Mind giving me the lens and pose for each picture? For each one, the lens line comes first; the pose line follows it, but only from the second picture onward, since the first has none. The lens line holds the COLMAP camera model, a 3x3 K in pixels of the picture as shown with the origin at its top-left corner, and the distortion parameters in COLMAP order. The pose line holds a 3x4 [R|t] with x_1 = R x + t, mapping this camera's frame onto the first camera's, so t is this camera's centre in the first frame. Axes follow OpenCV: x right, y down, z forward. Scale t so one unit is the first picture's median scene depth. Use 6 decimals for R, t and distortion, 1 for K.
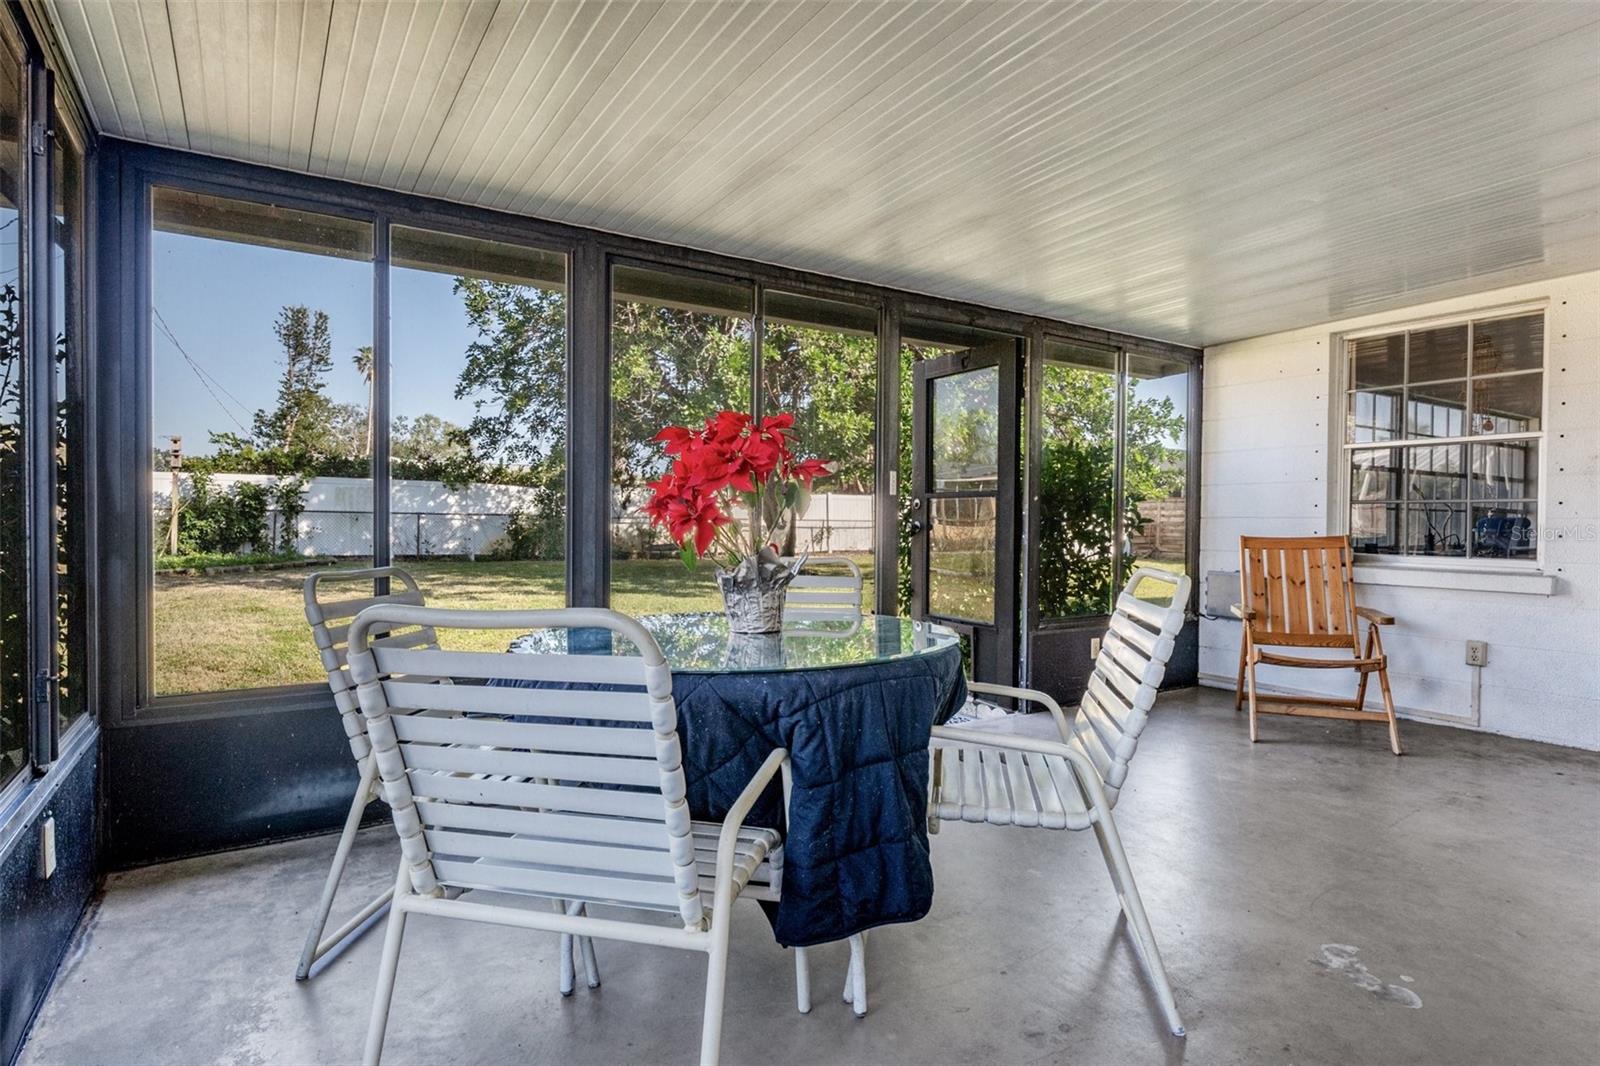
lens RADIAL K [[846.2, 0, 800.7], [0, 846.2, 535.0], [0, 0, 1]] dist [-0.002317, 0.004013]
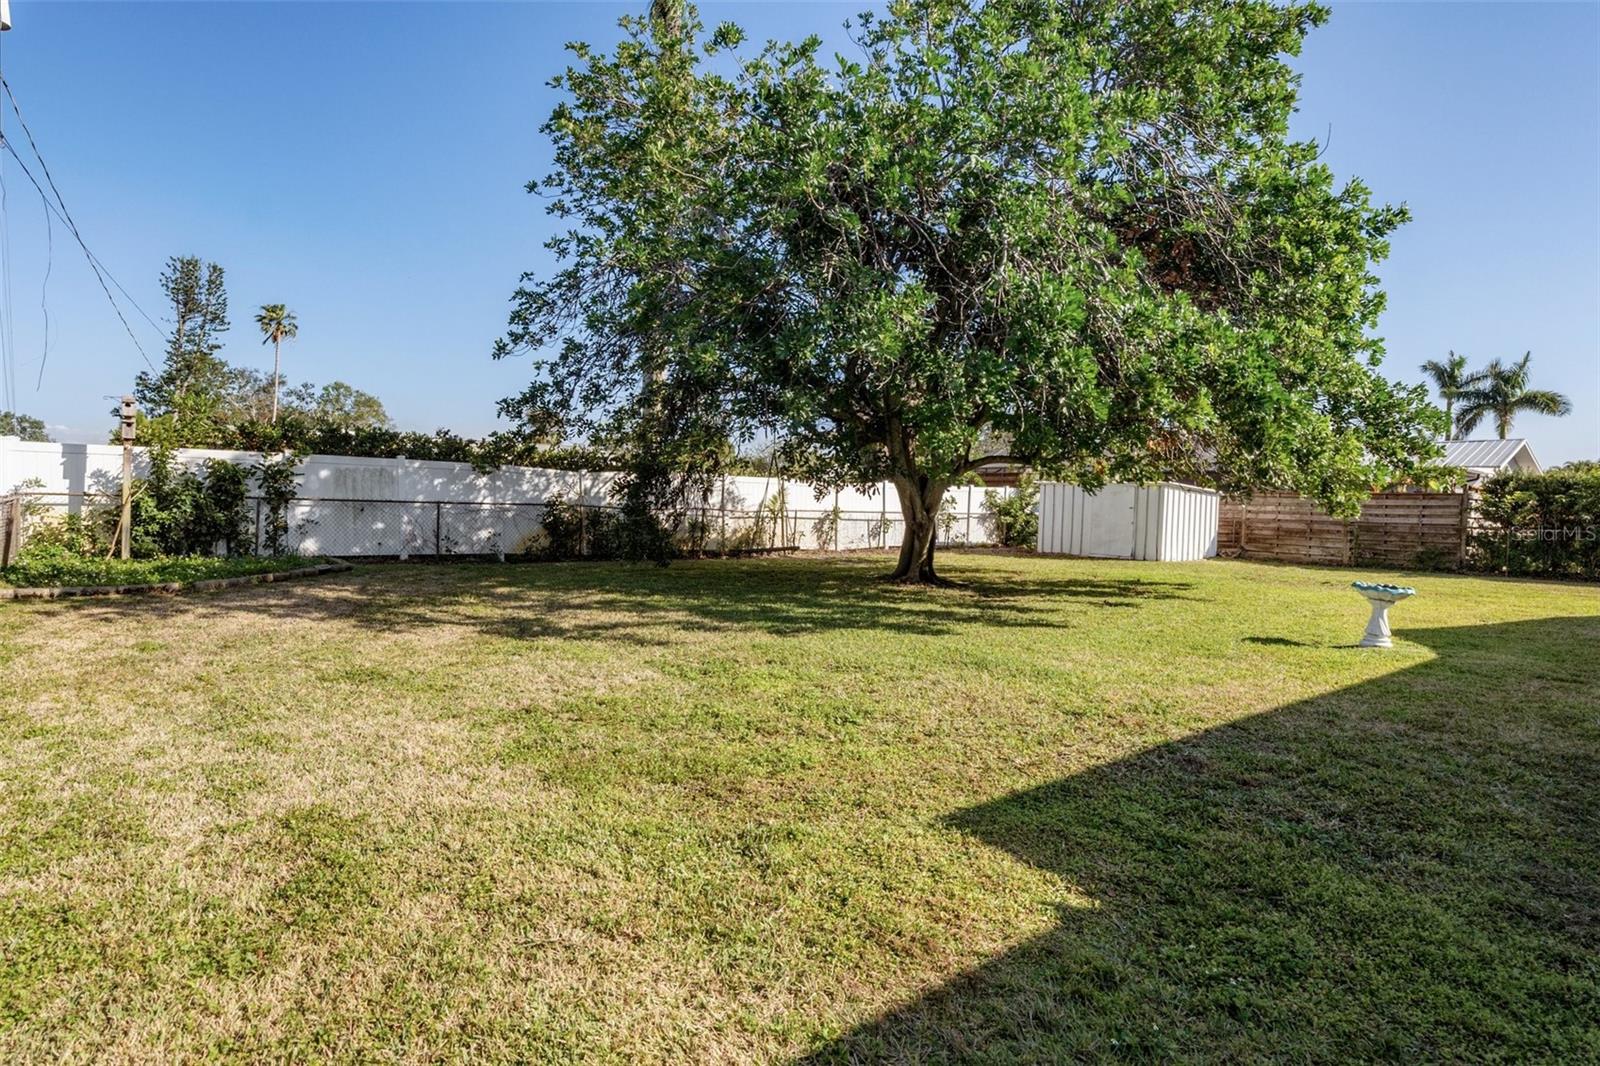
lens RADIAL K [[846.2, 0, 799.7], [0, 846.2, 531.1], [0, 0, 1]] dist [-0.002317, 0.004013]
pose [[0.994551, 0.008739, 0.103880, -0.149020], [-0.010645, 0.999785, 0.017814, -0.012284], [-0.103702, -0.018823, 0.994430, 0.132272]]
